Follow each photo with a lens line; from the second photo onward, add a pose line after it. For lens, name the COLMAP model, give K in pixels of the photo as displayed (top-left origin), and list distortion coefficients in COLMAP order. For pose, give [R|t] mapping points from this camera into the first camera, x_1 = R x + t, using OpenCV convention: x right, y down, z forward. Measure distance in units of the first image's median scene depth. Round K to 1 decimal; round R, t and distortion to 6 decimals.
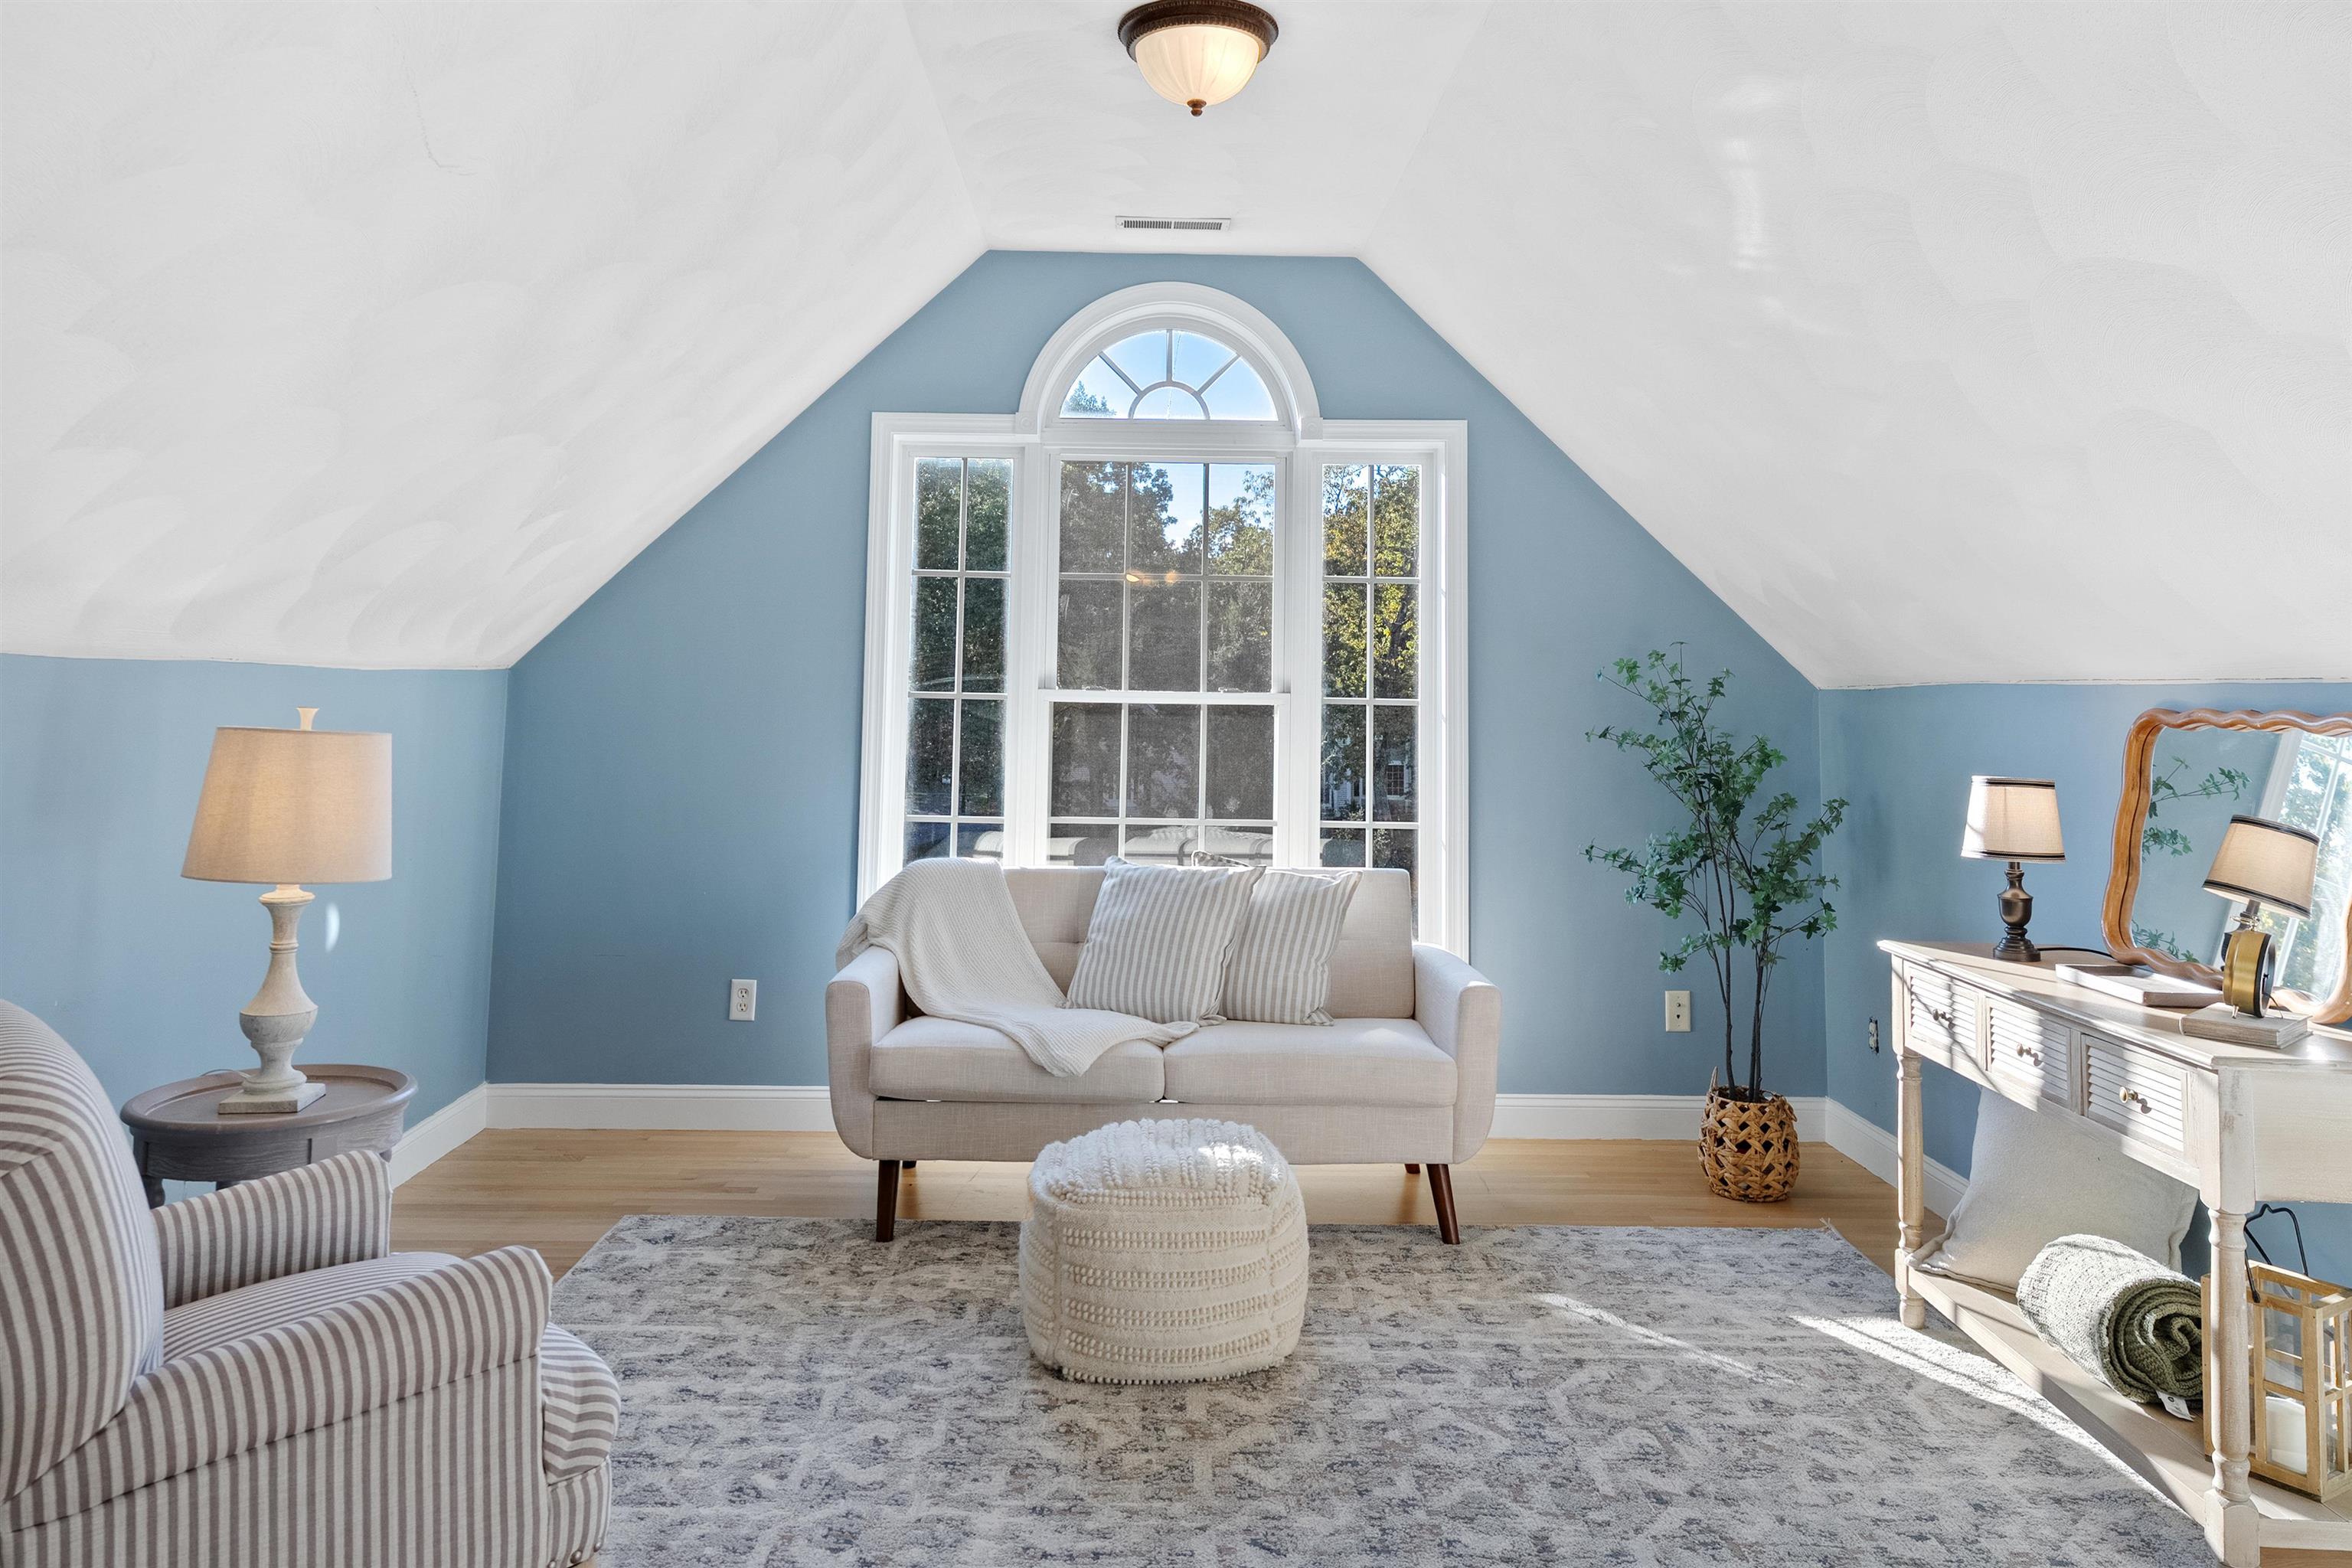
lens RADIAL K [[1706.2, 0, 1188.4], [0, 1706.2, 544.6], [0, 0, 1]] dist [0.002867, 0.004207]
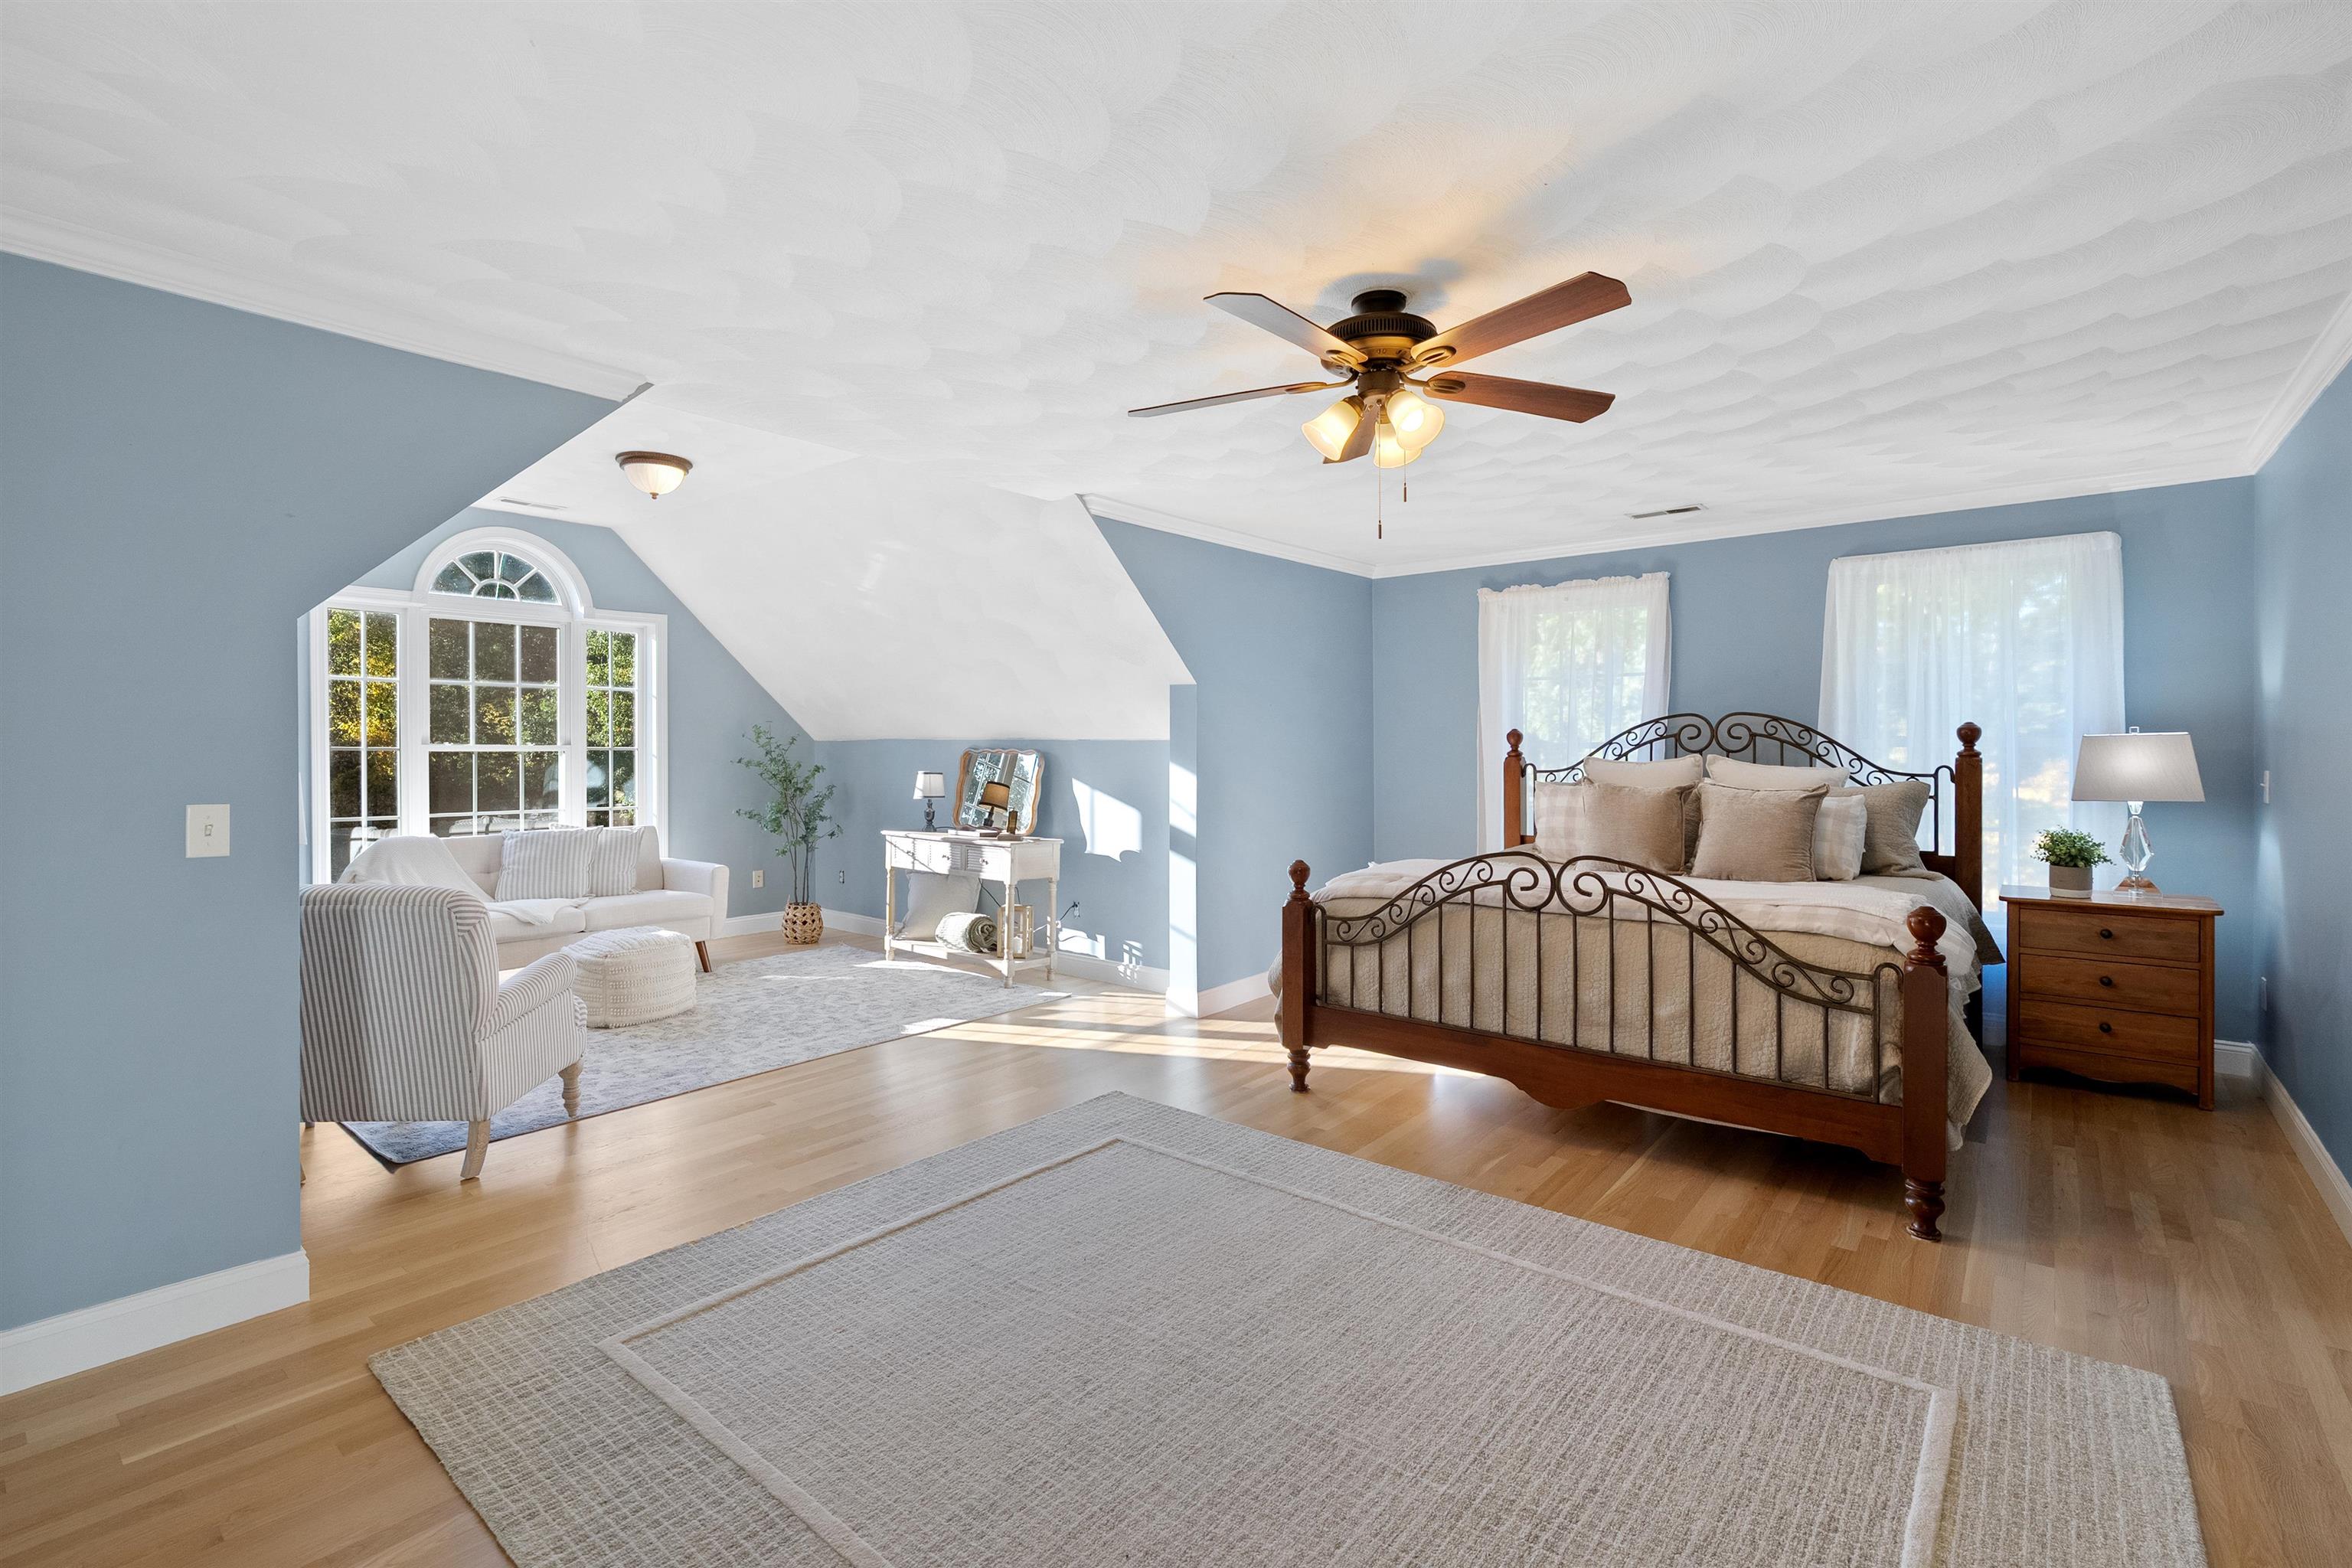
lens RADIAL K [[1068.2, 0, 1174.8], [0, 1068.2, 767.3], [0, 0, 1]] dist [0.001774, 0.000295]
pose [[0.647551, -0.027465, 0.761527, -0.554439], [-0.059354, 0.994496, 0.086338, -0.046701], [-0.759707, -0.101108, 0.642357, -0.433811]]
